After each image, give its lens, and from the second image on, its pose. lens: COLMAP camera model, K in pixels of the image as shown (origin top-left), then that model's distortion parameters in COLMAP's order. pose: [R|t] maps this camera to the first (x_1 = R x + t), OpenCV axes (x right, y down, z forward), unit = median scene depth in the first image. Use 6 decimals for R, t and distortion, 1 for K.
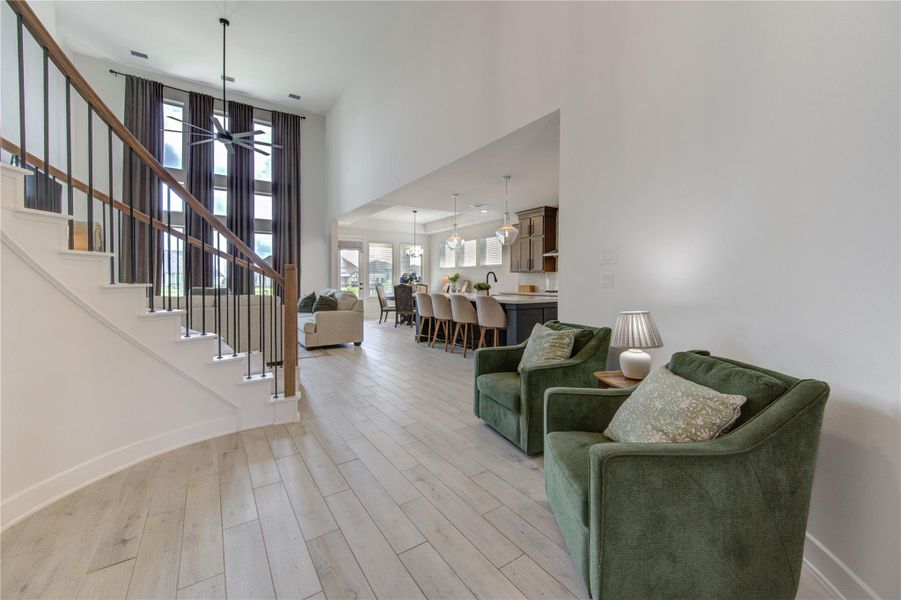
lens RADIAL K [[355.3, 0, 445.7], [0, 355.3, 293.4], [0, 0, 1]] dist [-0.003238, -0.000646]
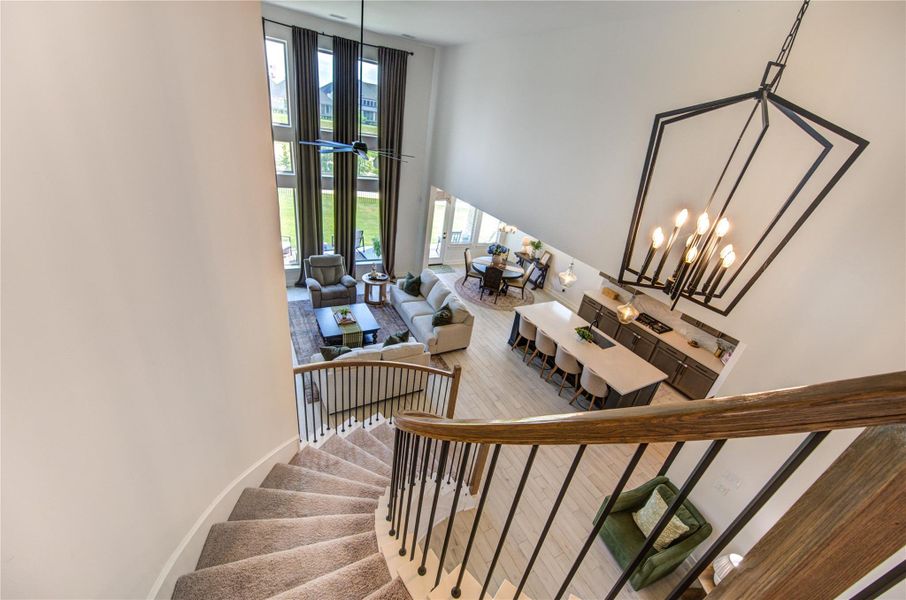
lens RADIAL K [[346.0, 0, 455.0], [0, 346.0, 303.5], [0, 0, 1]] dist [0.001919, 0.000068]
pose [[0.987678, 0.156268, -0.008506, -0.243343], [-0.137516, 0.892535, 0.429500, -0.407038], [0.074709, -0.423038, 0.903027, 0.006069]]
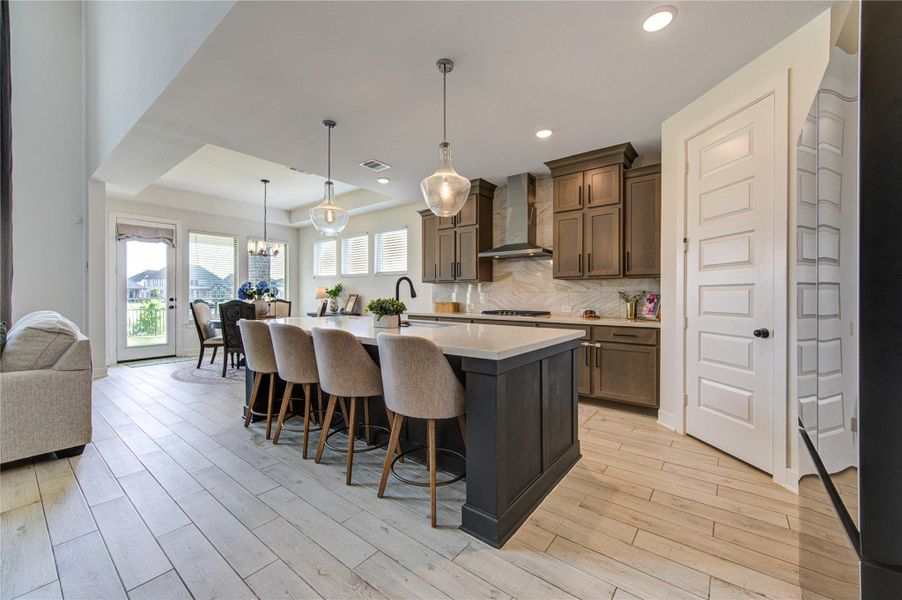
lens RADIAL K [[355.7, 0, 452.8], [0, 355.7, 301.7], [0, 0, 1]] dist [-0.003238, -0.000646]
pose [[0.946099, -0.002263, 0.323870, 0.024206], [0.007858, 0.999842, -0.015968, -0.014079], [-0.323783, 0.017653, 0.945967, 0.400925]]
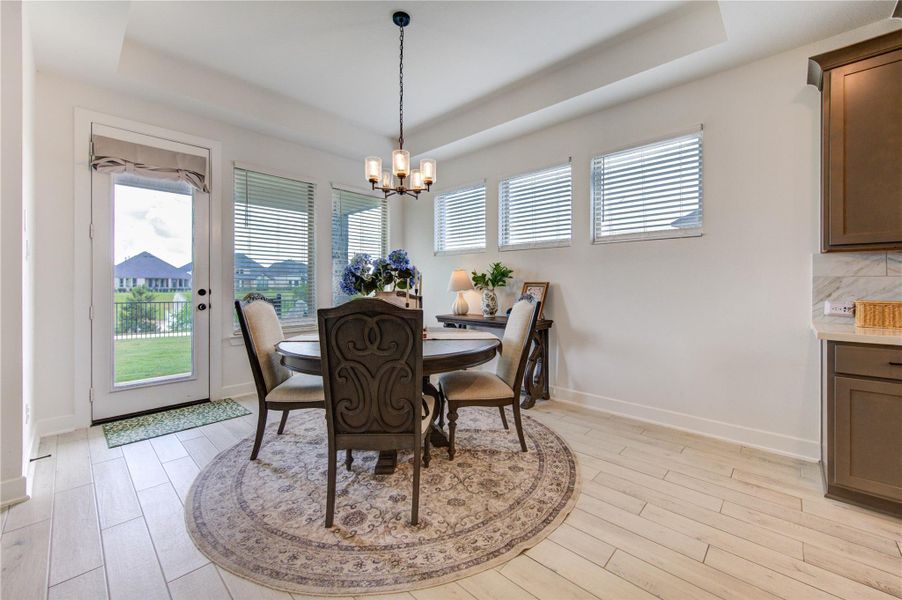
lens RADIAL K [[355.7, 0, 456.4], [0, 355.7, 288.0], [0, 0, 1]] dist [-0.003238, -0.000646]
pose [[0.969280, -0.000143, 0.245961, -0.140957], [0.006180, 0.999698, -0.023772, -0.031110], [-0.245884, 0.024561, 0.968988, 0.922513]]
